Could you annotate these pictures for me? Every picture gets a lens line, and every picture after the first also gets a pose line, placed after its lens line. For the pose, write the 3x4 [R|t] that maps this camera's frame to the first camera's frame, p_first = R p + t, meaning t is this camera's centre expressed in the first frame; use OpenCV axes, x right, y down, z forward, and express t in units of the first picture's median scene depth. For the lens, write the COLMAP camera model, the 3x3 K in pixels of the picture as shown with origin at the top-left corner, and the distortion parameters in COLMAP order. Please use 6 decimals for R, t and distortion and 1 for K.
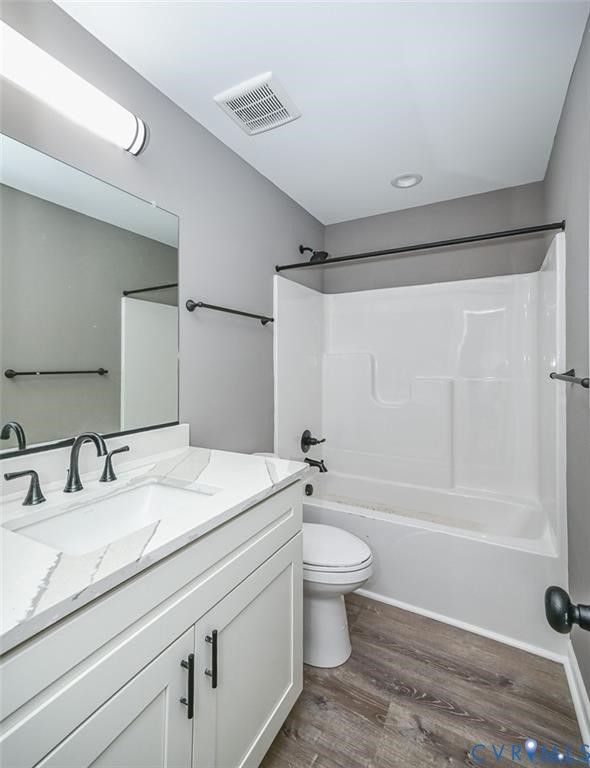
lens RADIAL K [[364.6, 0, 293.5], [0, 364.6, 360.2], [0, 0, 1]] dist [0.037483, 0.000090]
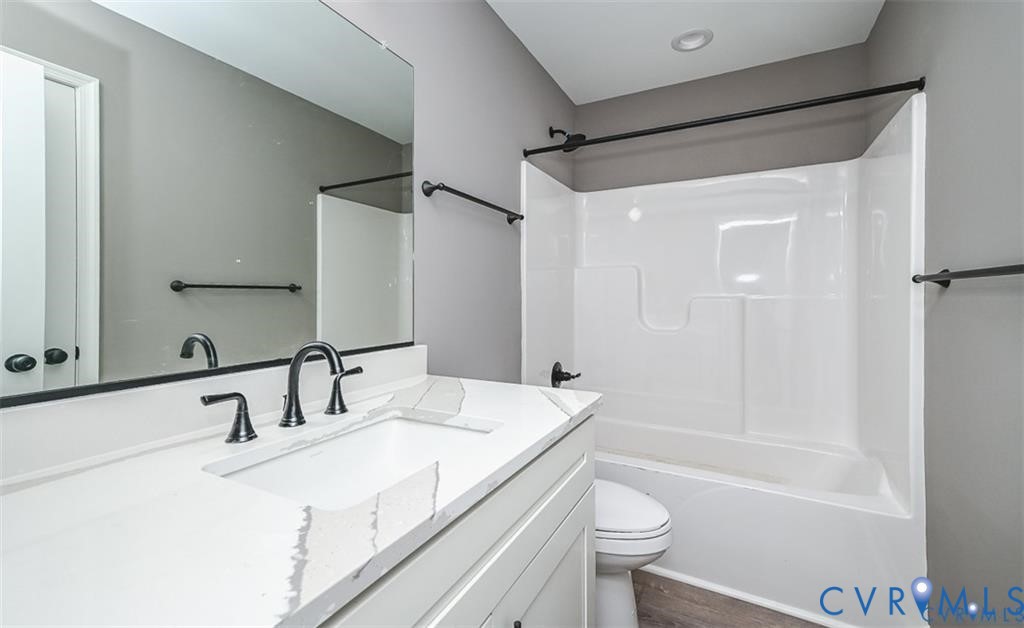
lens RADIAL K [[434.3, 0, 514.4], [0, 434.3, 294.6], [0, 0, 1]] dist [0.031616, 0.000059]
pose [[0.999688, 0.002812, 0.024816, -0.154588], [-0.002963, 0.999977, 0.006066, 0.078011], [-0.024798, -0.006137, 0.999674, 0.126469]]
